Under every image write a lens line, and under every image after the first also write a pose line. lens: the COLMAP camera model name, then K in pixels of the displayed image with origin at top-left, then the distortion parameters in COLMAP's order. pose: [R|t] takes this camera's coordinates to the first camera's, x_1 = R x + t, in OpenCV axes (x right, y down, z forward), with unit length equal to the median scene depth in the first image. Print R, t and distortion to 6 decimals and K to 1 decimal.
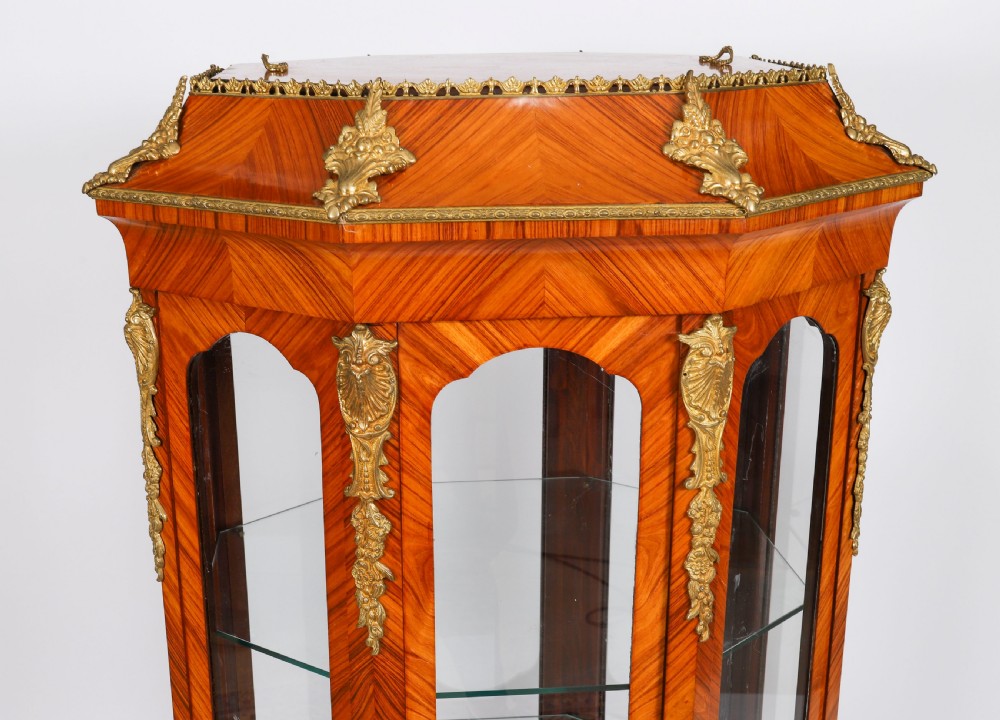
lens RADIAL K [[1339.5, 0, 436.2], [0, 1339.5, 427.4], [0, 0, 1]] dist [-0.029499, 0.000000]
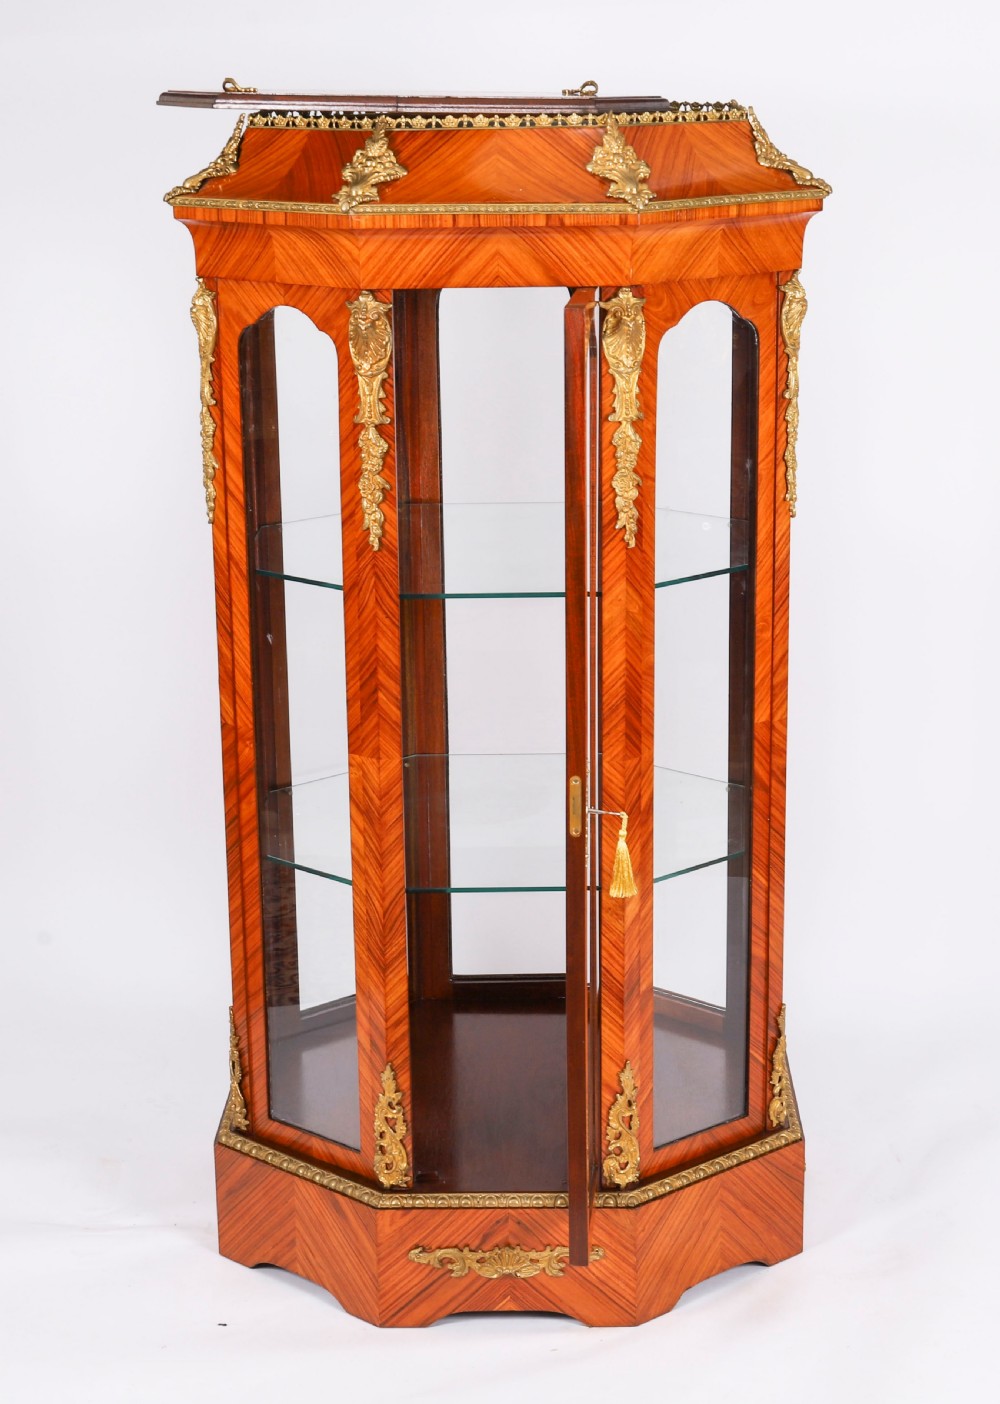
lens RADIAL K [[2626.6, 0, 520.9], [0, 2626.6, 654.1], [0, 0, 1]] dist [0.001613, 0.000000]
pose [[0.997634, 0.018356, -0.066258, 0.279830], [-0.022647, 0.997654, -0.064609, 0.452657], [0.064916, 0.065957, 0.995709, -1.606419]]
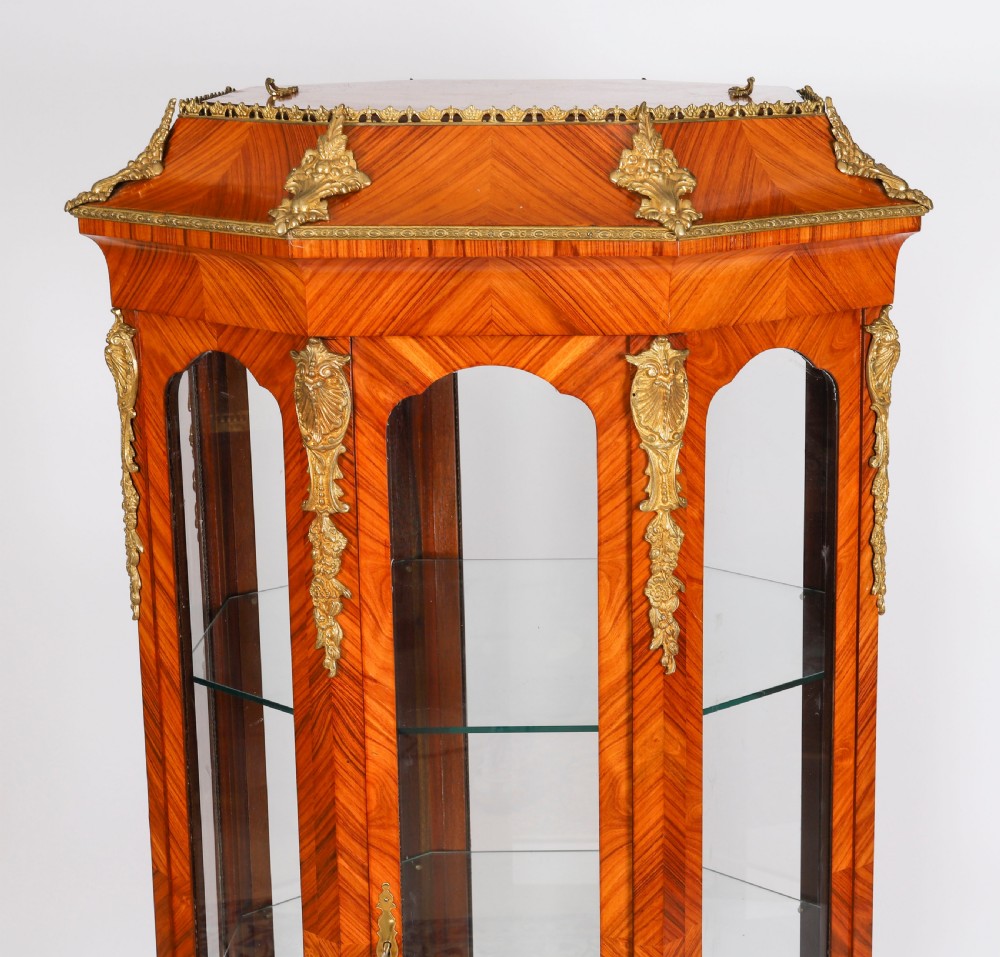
lens RADIAL K [[2123.2, 0, 719.5], [0, 2123.2, 433.3], [0, 0, 1]] dist [0.029560, 0.000000]
pose [[0.999259, 0.020980, -0.032262, 0.299692], [-0.024168, 0.994509, -0.101818, 0.150519], [0.029949, 0.102522, 0.994280, -0.594220]]
